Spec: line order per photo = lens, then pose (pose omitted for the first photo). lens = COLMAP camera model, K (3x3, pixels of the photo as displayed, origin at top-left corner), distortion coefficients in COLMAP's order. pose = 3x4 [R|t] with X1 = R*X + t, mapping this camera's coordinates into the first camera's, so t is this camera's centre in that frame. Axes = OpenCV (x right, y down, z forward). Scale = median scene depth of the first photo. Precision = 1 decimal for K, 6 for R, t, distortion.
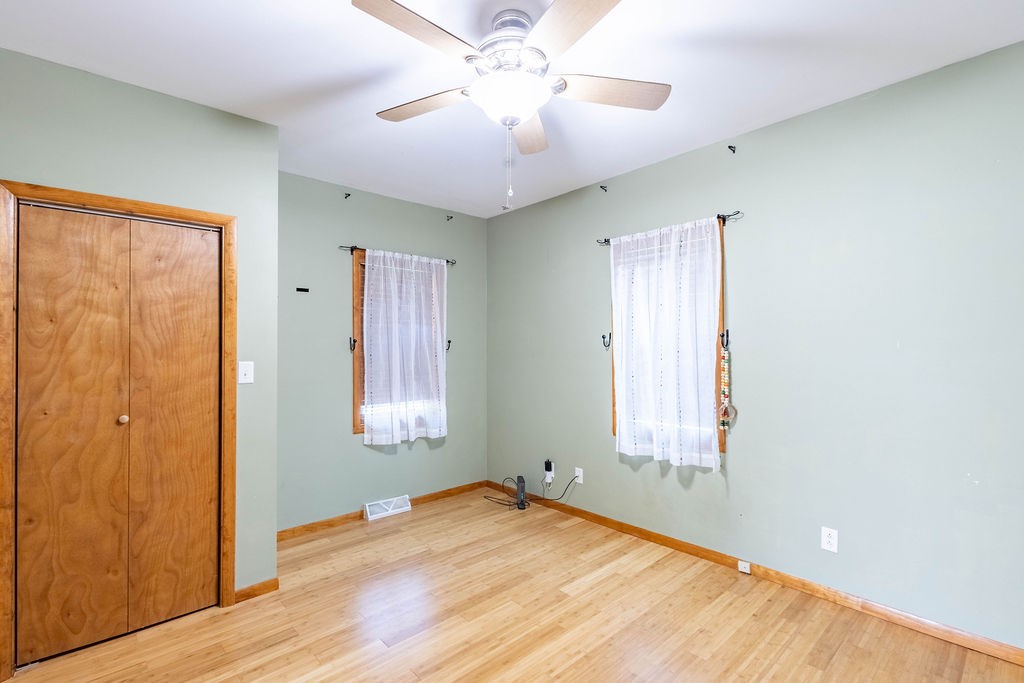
lens RADIAL K [[469.9, 0, 514.8], [0, 469.9, 342.5], [0, 0, 1]] dist [0.008728, -0.001665]
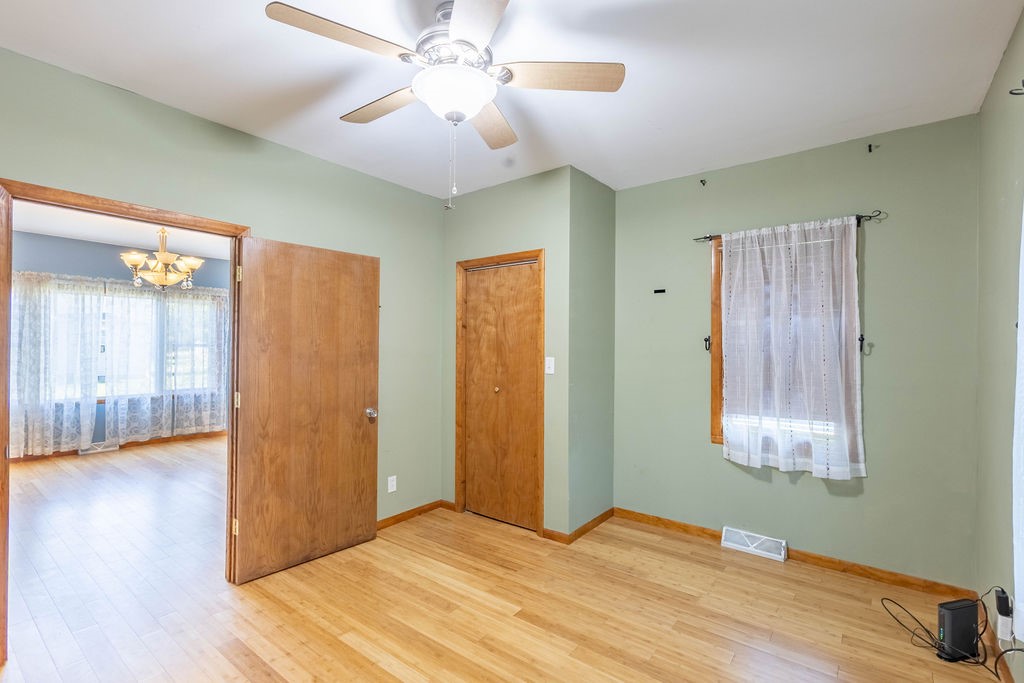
lens RADIAL K [[469.9, 0, 514.8], [0, 469.9, 342.5], [0, 0, 1]] dist [0.008728, -0.001665]
pose [[0.171582, -0.001282, -0.985169, 0.563193], [0.006861, 0.999976, -0.000106, -0.000641], [0.985146, -0.006741, 0.171587, 0.551224]]
